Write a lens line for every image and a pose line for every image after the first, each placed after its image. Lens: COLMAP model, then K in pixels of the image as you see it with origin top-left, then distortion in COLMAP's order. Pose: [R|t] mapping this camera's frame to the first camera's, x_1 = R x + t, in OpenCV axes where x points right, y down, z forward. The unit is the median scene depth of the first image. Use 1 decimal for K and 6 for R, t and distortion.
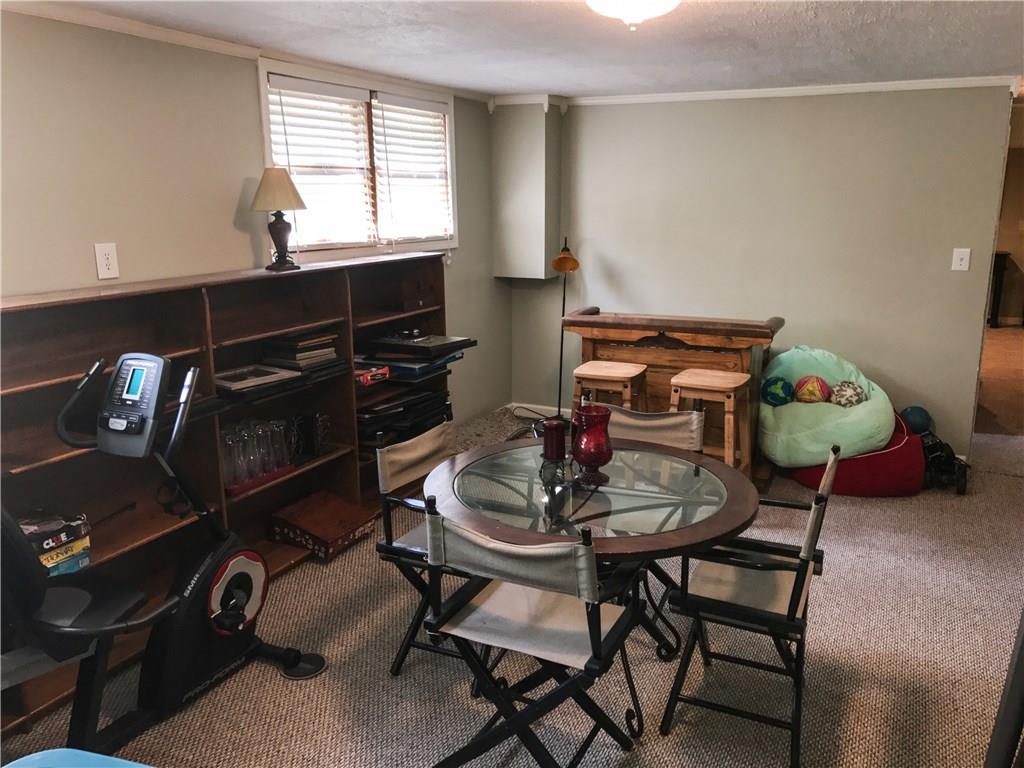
lens RADIAL K [[824.3, 0, 514.0], [0, 824.3, 383.1], [0, 0, 1]] dist [0.015478, 0.000667]
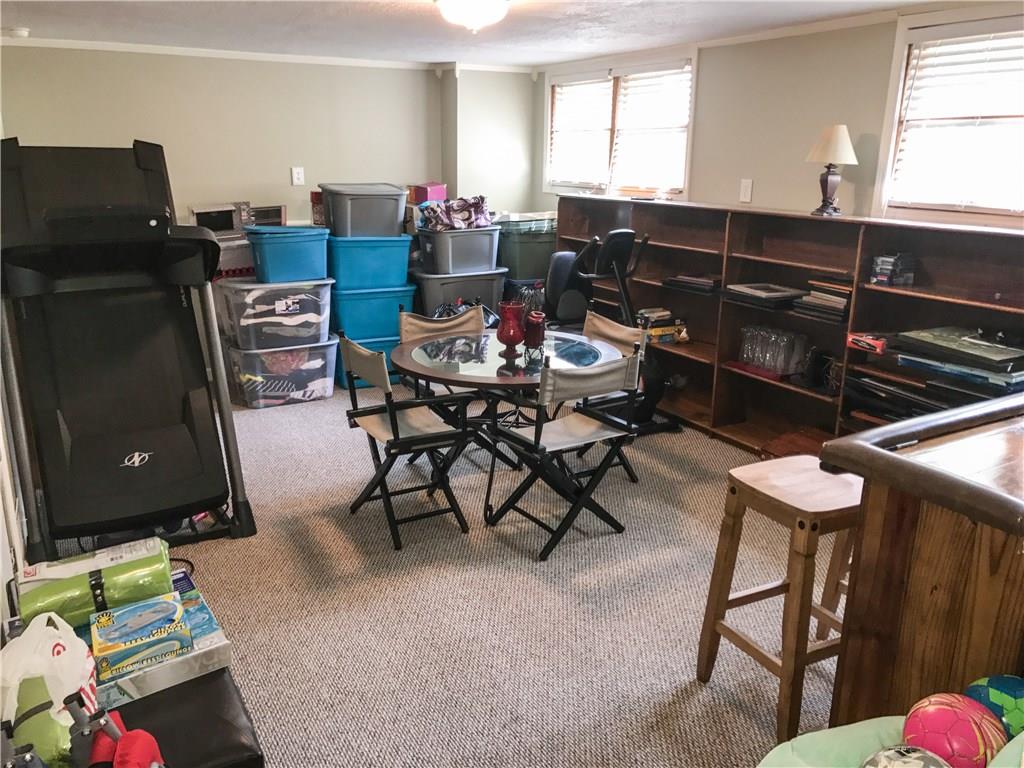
lens RADIAL K [[824.3, 0, 513.2], [0, 824.3, 385.0], [0, 0, 1]] dist [0.015478, 0.000667]
pose [[-0.568537, 0.221260, -0.792344, 0.889128], [-0.191738, 0.900987, 0.389177, -0.278100], [0.800002, 0.373184, -0.469821, 1.236576]]
